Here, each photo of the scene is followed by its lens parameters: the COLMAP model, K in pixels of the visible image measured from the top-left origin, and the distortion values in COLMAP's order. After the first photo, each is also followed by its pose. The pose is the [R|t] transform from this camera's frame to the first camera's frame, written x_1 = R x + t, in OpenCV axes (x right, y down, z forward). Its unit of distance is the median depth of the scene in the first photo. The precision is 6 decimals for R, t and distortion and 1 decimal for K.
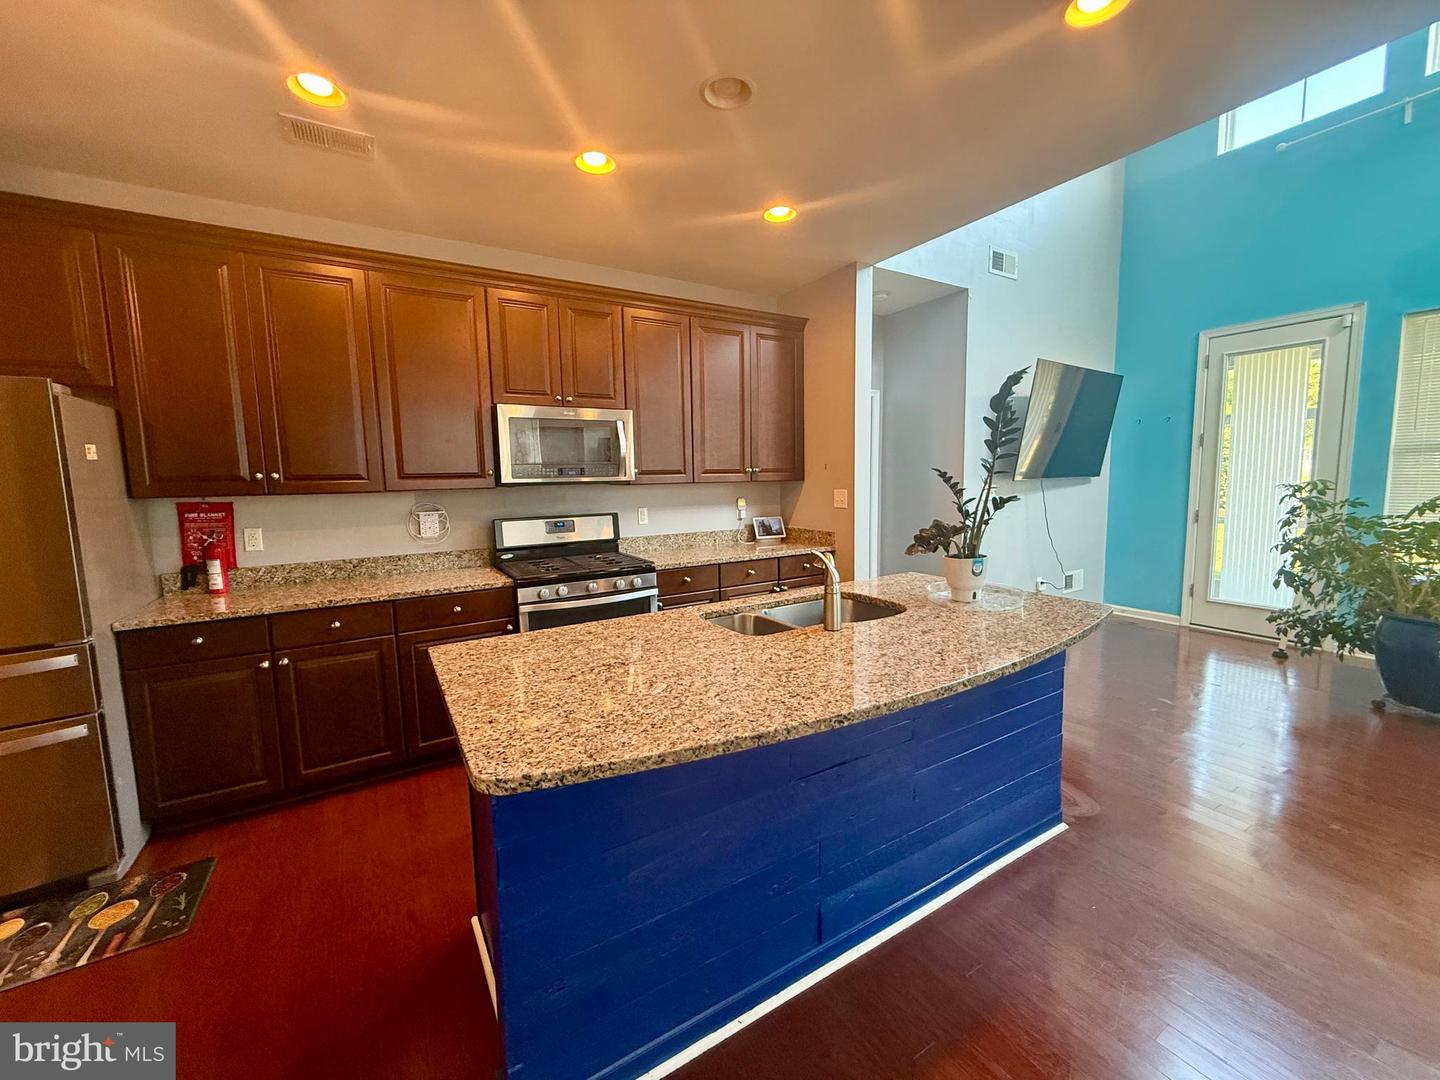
lens RADIAL K [[577.1, 0, 713.7], [0, 577.1, 531.1], [0, 0, 1]] dist [0.001340, 0.000239]
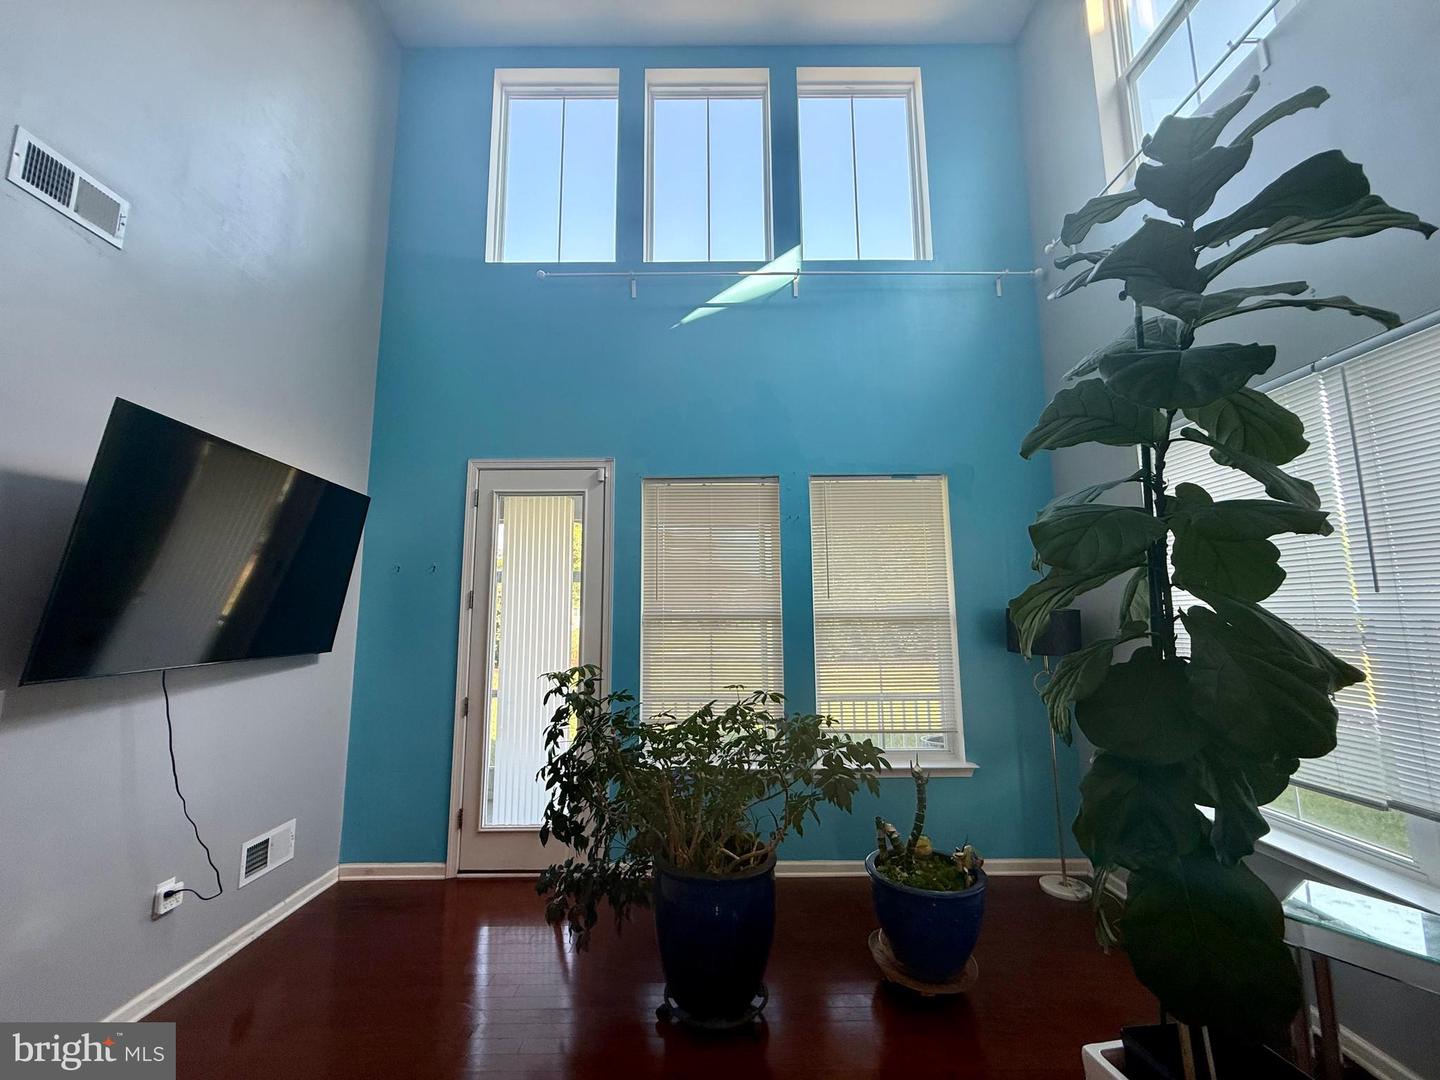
lens RADIAL K [[577.1, 0, 715.8], [0, 577.1, 536.8], [0, 0, 1]] dist [0.001340, 0.000239]
pose [[0.516681, 0.133349, 0.845729, 0.503513], [0.081387, 0.975674, -0.203560, -0.081736], [-0.852301, 0.174007, 0.493260, 0.481982]]
